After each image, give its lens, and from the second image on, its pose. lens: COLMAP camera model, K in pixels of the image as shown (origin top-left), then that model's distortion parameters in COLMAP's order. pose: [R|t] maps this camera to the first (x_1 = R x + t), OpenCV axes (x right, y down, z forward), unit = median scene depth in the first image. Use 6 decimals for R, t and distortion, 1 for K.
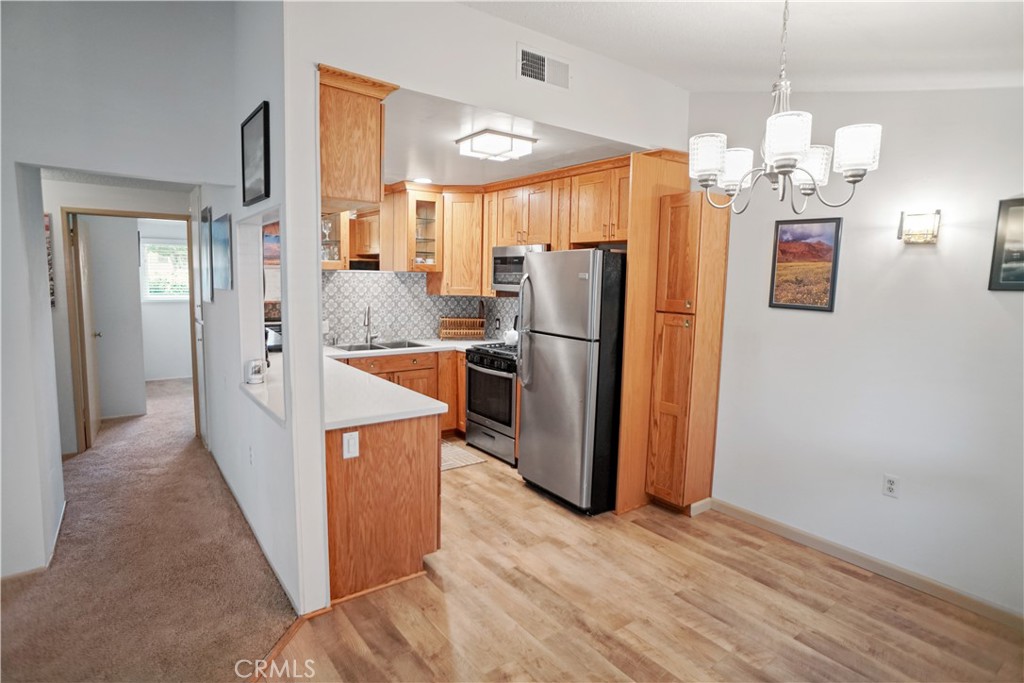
lens RADIAL K [[538.3, 0, 502.3], [0, 538.3, 333.8], [0, 0, 1]] dist [-0.077418, 0.049873]
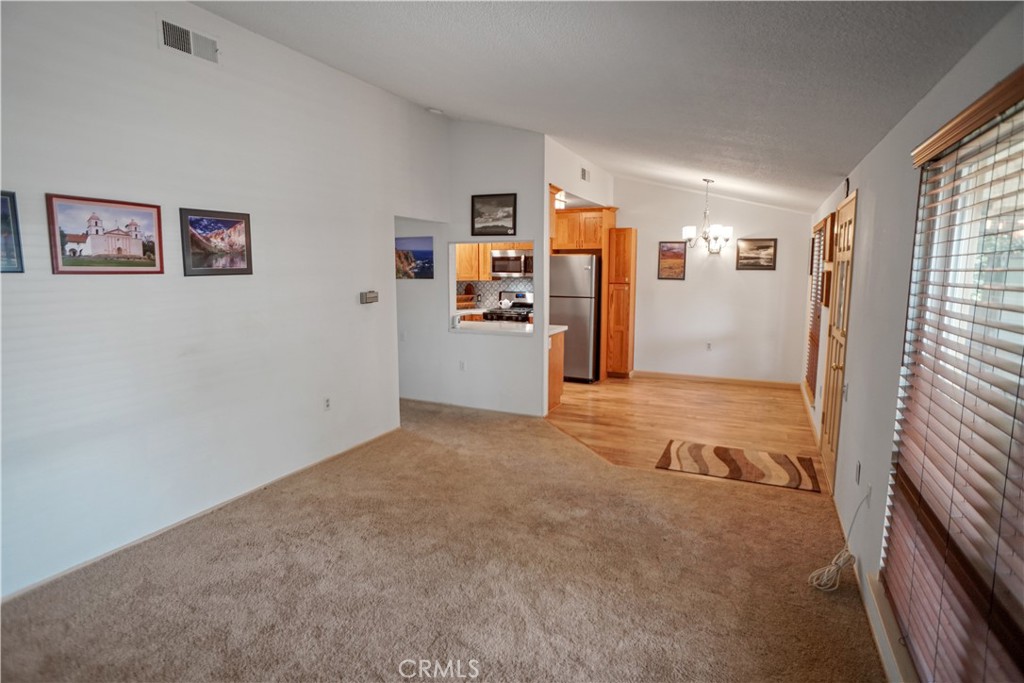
lens RADIAL K [[538.3, 0, 502.3], [0, 538.3, 333.8], [0, 0, 1]] dist [-0.077418, 0.049873]
pose [[0.884687, -0.077926, 0.459627, -1.041053], [0.066447, 0.996942, 0.041126, 0.040293], [-0.461427, -0.005843, 0.887159, -0.658966]]
